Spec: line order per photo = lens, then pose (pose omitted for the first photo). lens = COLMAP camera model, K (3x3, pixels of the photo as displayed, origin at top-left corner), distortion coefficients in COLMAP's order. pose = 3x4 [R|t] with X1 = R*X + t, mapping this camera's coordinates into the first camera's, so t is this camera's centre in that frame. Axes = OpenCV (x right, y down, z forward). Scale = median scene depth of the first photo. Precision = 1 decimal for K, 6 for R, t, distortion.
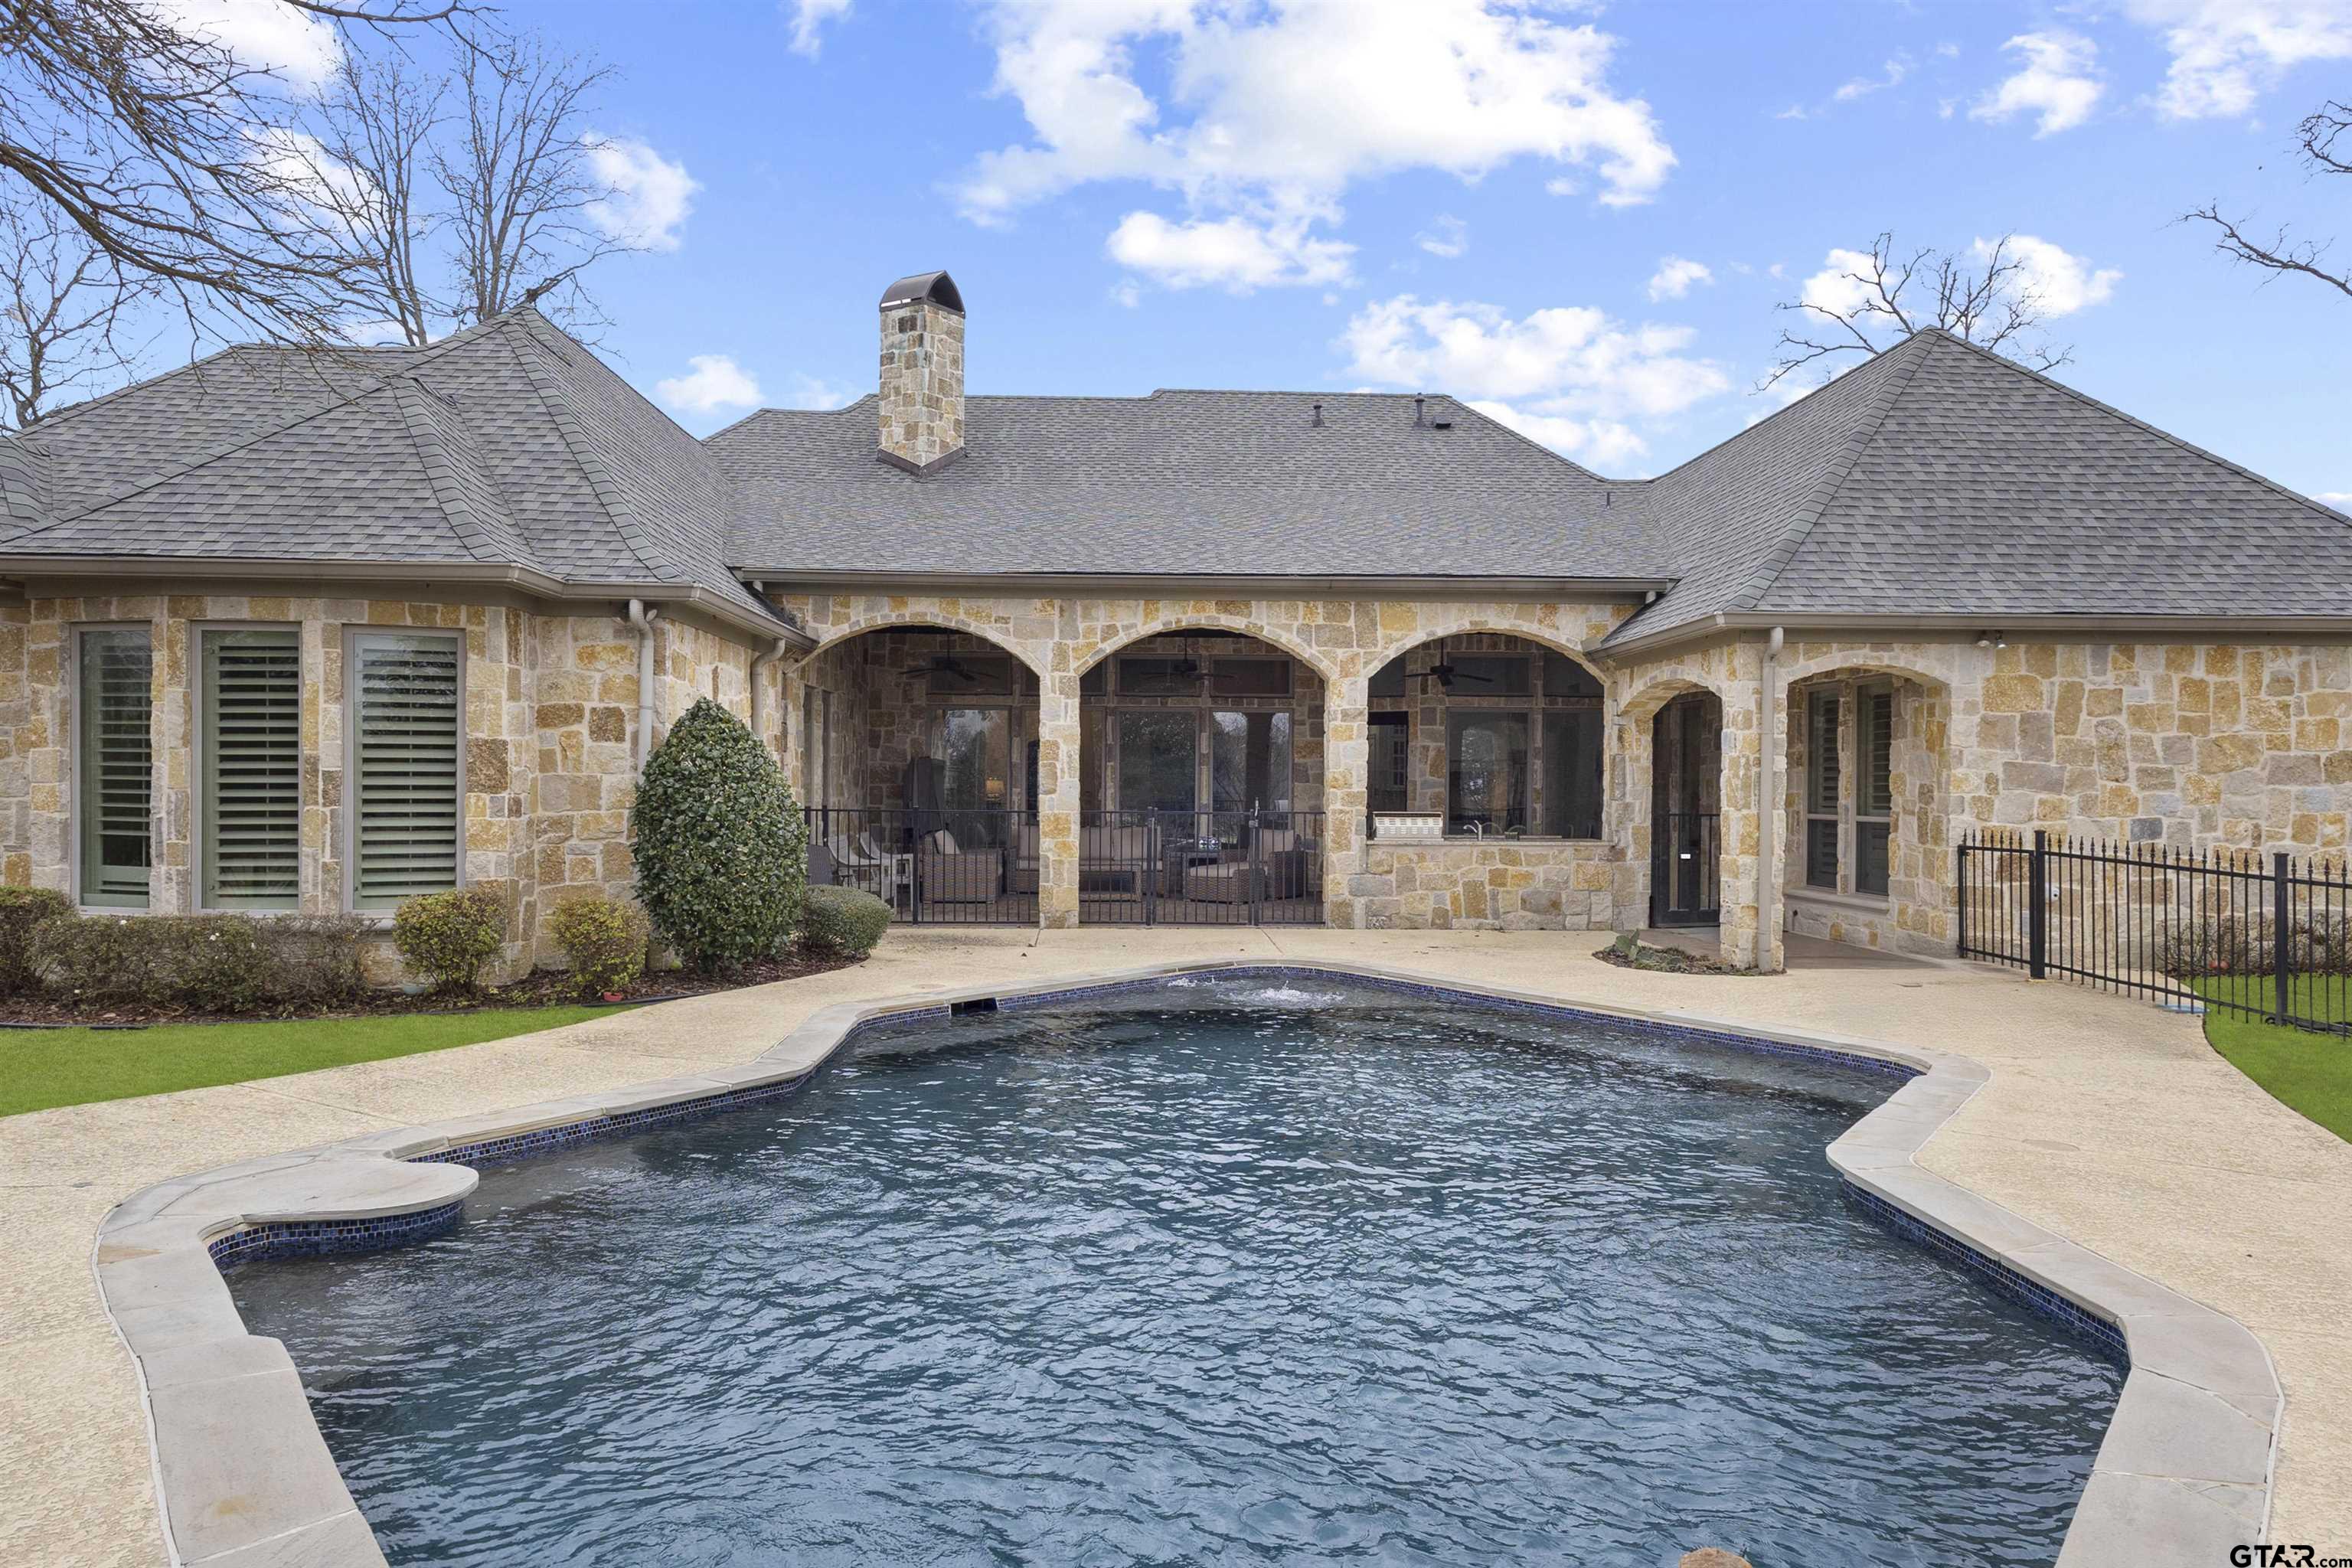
lens RADIAL K [[1512.3, 0, 1176.0], [0, 1512.3, 784.0], [0, 0, 1]] dist [0.025255, 0.000458]
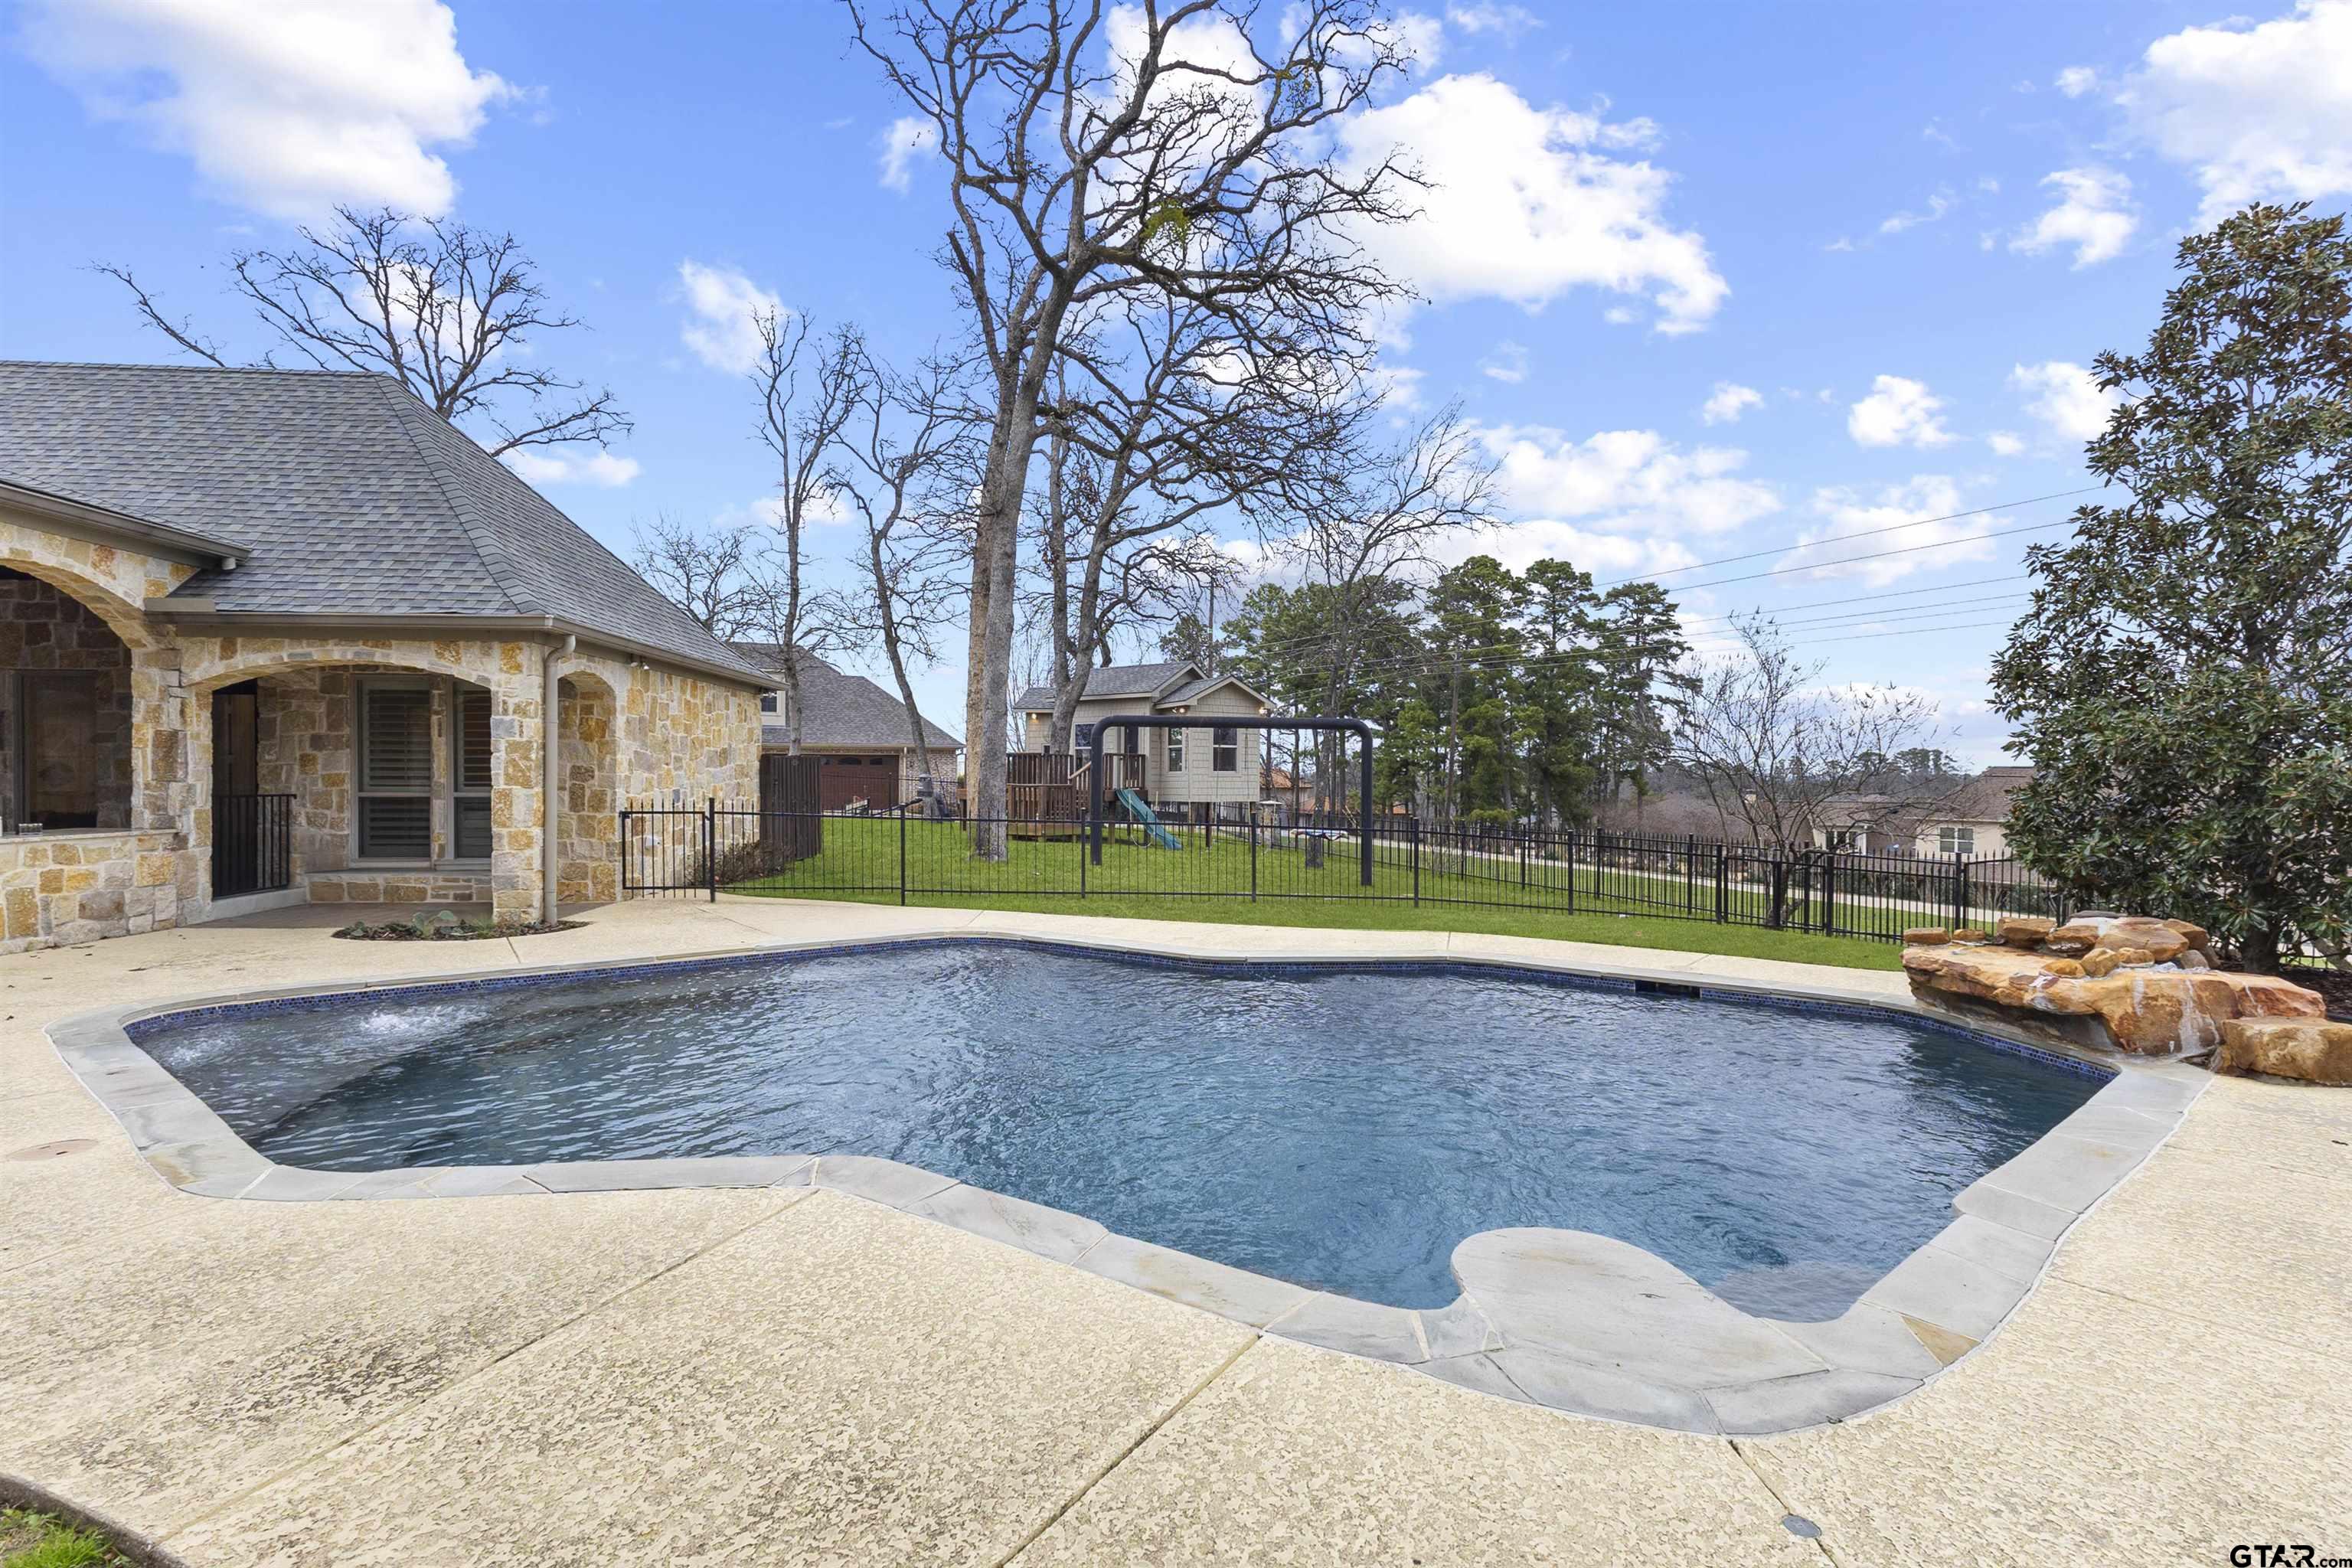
lens RADIAL K [[1095.4, 0, 1172.8], [0, 1095.4, 780.0], [0, 0, 1]] dist [0.014796, -0.000383]
pose [[-0.038018, -0.009121, 0.999235, -0.386987], [-0.006162, 0.999941, 0.008893, 0.000230], [-0.999258, -0.005819, -0.038072, 0.439353]]
